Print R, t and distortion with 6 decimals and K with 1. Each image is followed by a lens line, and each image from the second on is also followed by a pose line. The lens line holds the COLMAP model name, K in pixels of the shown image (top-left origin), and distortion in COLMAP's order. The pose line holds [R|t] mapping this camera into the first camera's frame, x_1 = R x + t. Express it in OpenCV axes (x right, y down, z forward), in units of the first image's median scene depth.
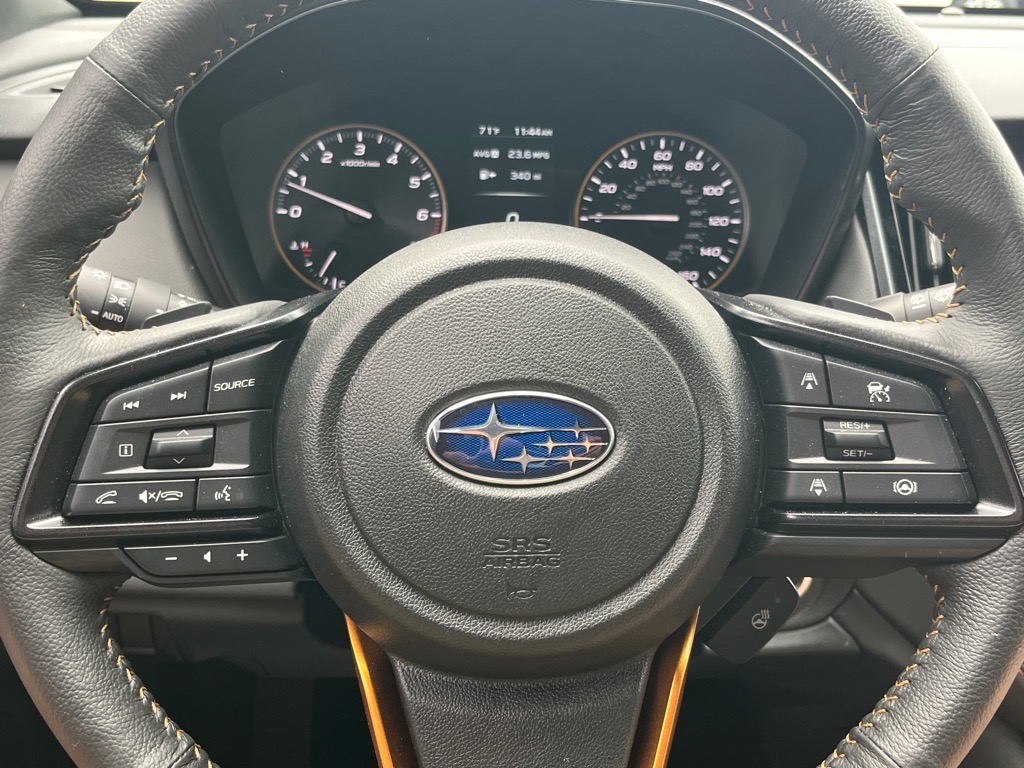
lens RADIAL K [[1090.9, 0, 513.9], [0, 1090.9, 393.1], [0, 0, 1]] dist [0.009998, 0.000000]
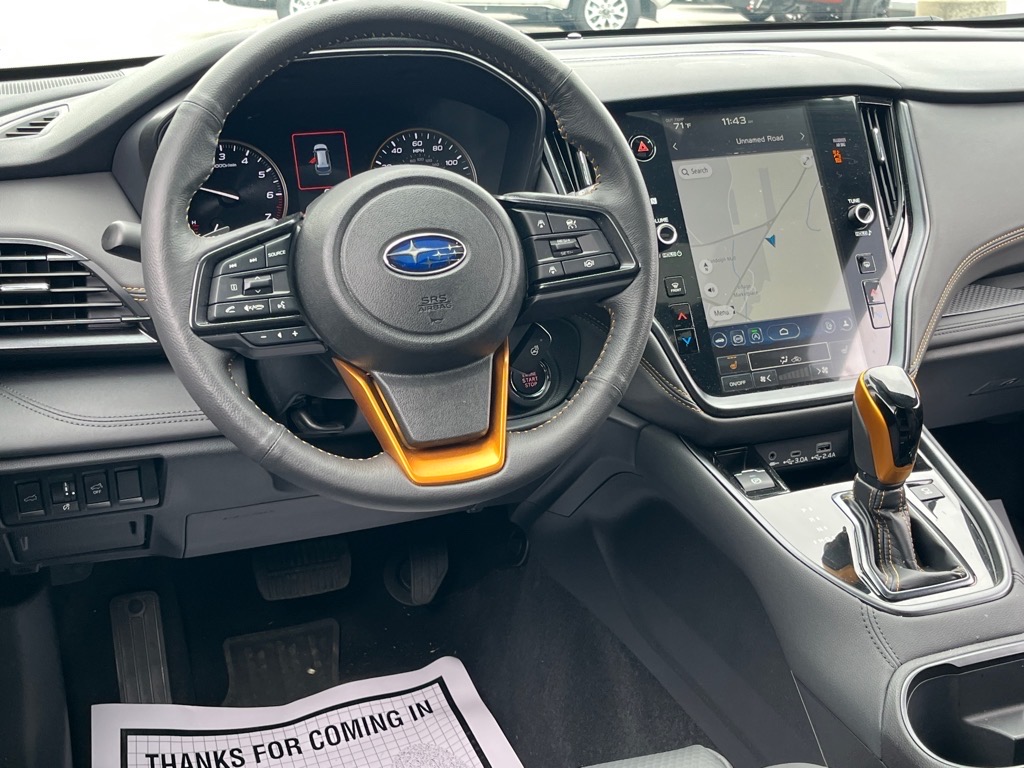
lens RADIAL K [[1277.7, 0, 519.5], [0, 1277.7, 378.3], [0, 0, 1]] dist [0.034003, 0.000000]
pose [[0.947169, -0.137515, 0.289760, -0.558075], [0.157030, 0.986564, -0.045093, 0.407134], [-0.279666, 0.088211, 0.956037, -1.416194]]
